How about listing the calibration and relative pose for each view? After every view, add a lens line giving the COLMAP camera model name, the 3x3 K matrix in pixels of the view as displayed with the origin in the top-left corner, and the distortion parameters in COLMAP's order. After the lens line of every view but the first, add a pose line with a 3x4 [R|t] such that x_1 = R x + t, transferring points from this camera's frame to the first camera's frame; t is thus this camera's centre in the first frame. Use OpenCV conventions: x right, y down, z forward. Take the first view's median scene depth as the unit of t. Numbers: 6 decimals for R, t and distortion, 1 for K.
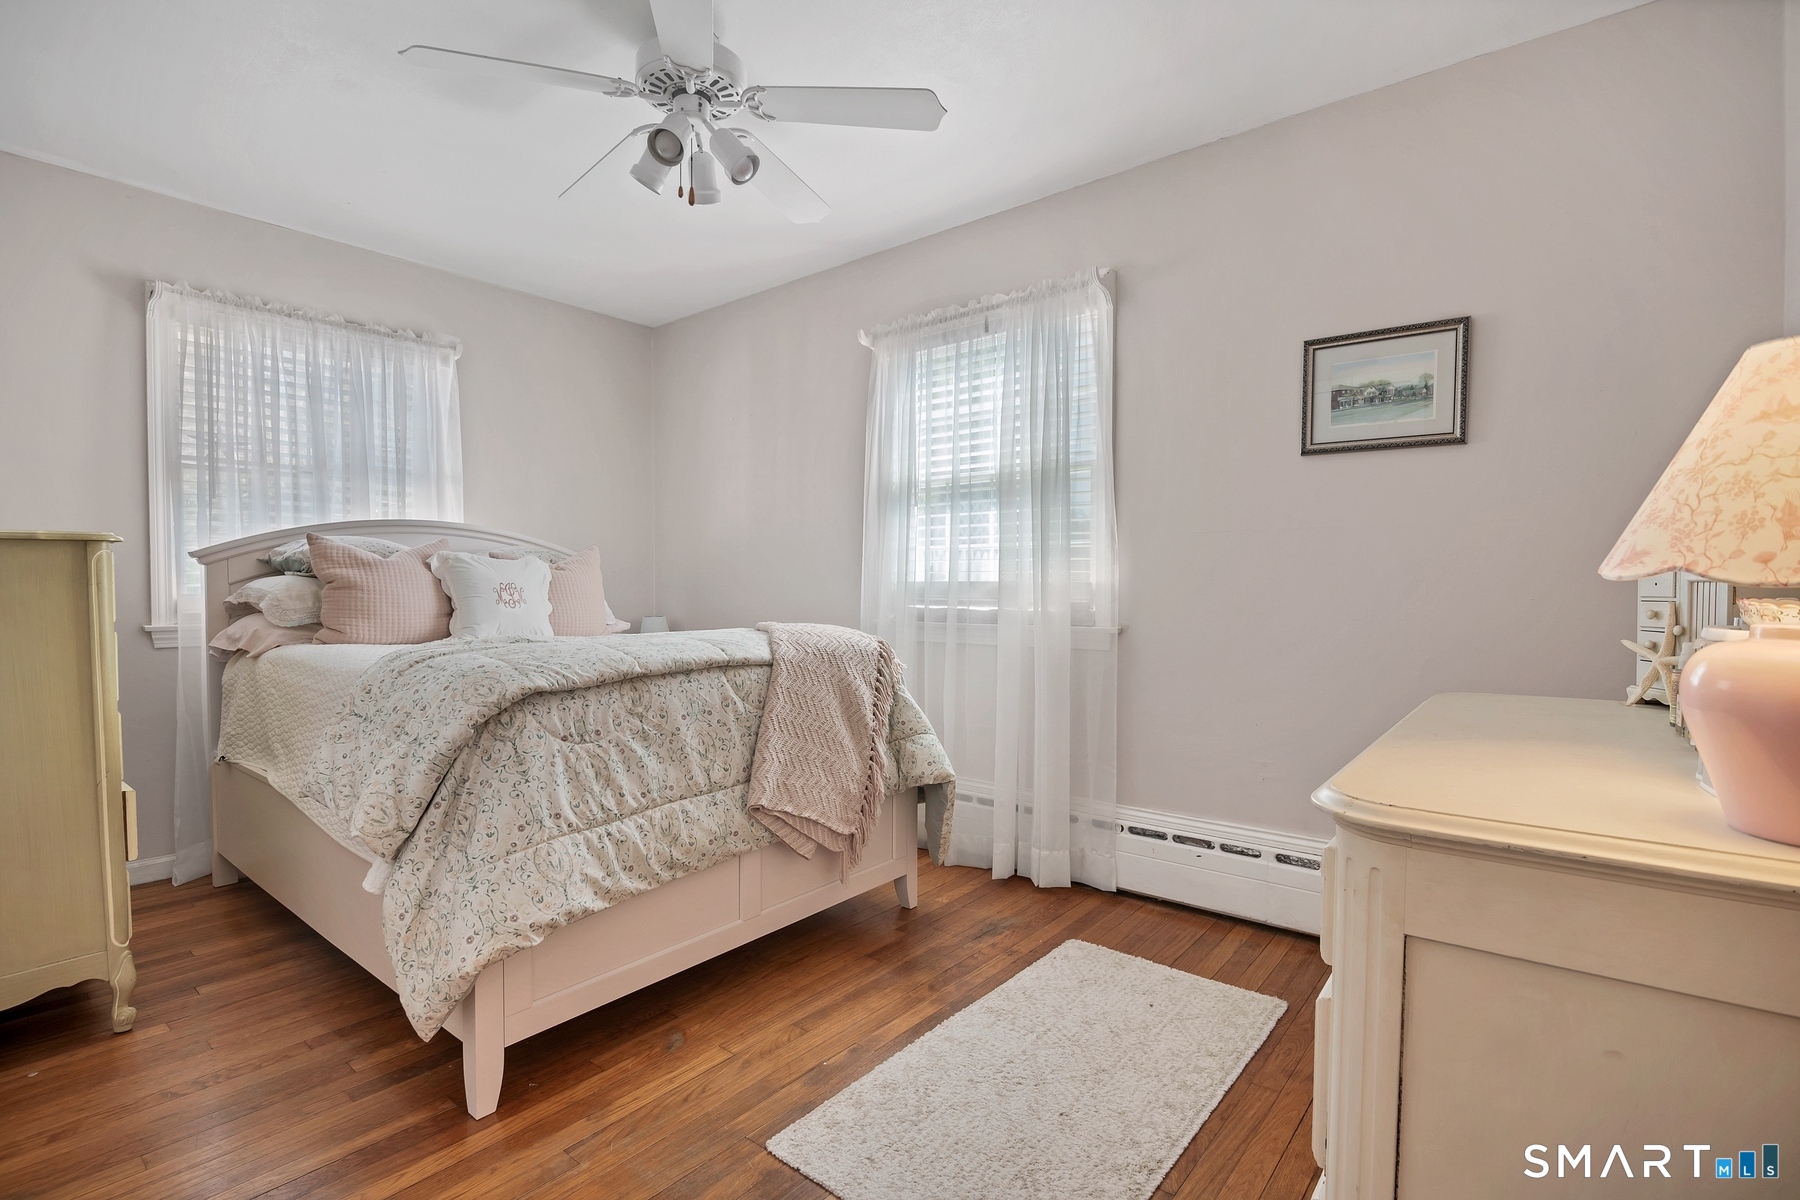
lens RADIAL K [[830.7, 0, 891.7], [0, 830.7, 609.4], [0, 0, 1]] dist [-0.010178, -0.005103]
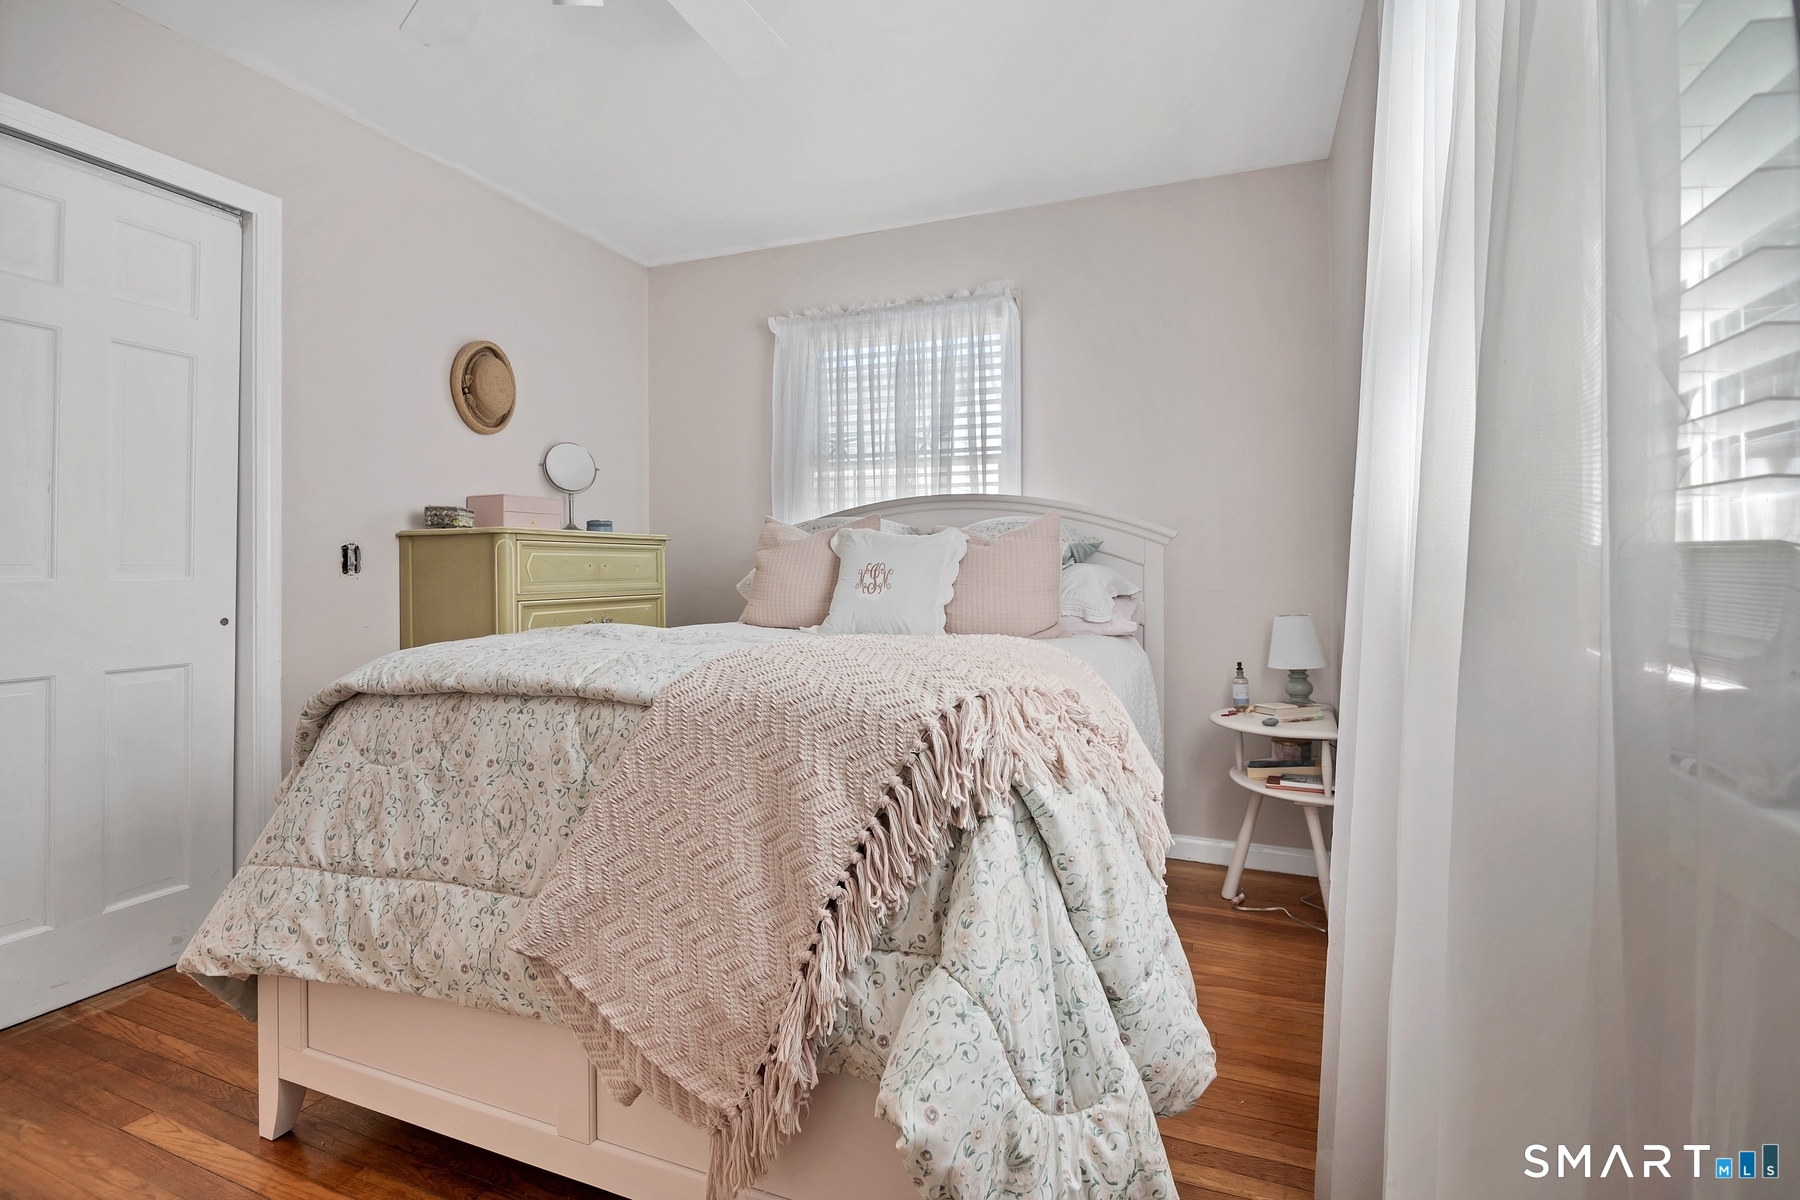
lens RADIAL K [[830.7, 0, 898.2], [0, 830.7, 580.8], [0, 0, 1]] dist [-0.010178, -0.005103]
pose [[0.307197, 0.015265, -0.951524, 0.488879], [-0.027328, 0.999600, 0.007214, -0.030291], [0.951254, 0.023787, 0.307491, 1.133373]]
